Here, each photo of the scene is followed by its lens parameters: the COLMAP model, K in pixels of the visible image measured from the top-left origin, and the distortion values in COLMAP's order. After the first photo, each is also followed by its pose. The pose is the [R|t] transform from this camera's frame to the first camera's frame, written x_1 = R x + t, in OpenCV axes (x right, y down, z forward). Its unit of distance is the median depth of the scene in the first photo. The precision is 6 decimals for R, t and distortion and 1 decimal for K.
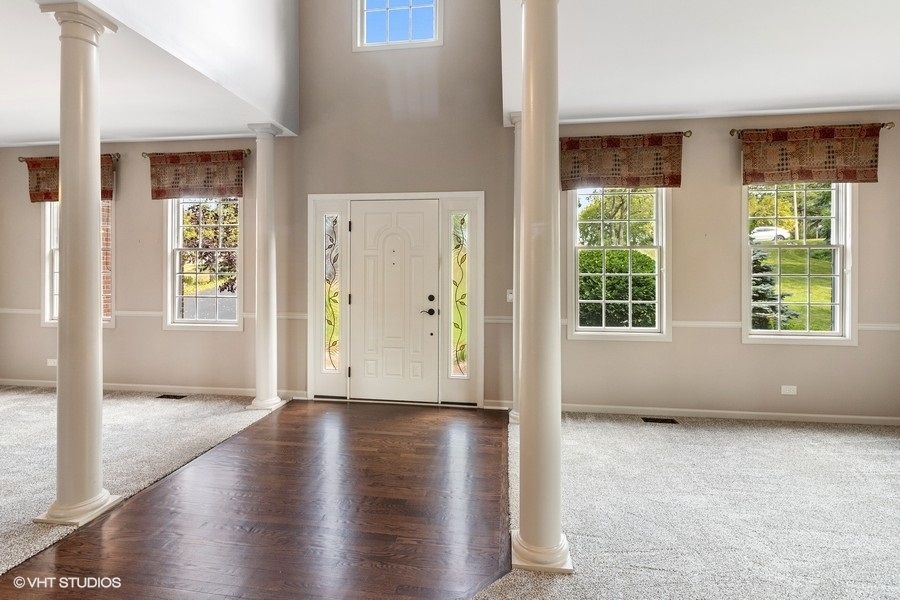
lens RADIAL K [[397.7, 0, 450.0], [0, 397.7, 294.3], [0, 0, 1]] dist [0.001803, 0.000241]
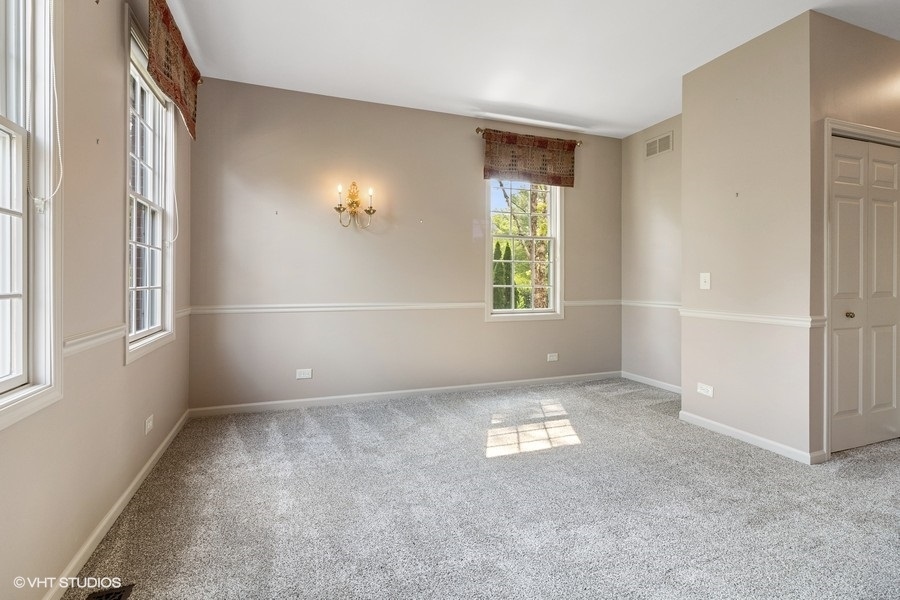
lens RADIAL K [[428.2, 0, 464.9], [0, 428.2, 282.5], [0, 0, 1]] dist [0.000940, 0.000226]
pose [[0.873888, -0.008839, 0.486047, -0.366385], [0.004584, 0.999940, 0.009943, -0.003768], [-0.486106, -0.006461, 0.873876, 0.048729]]
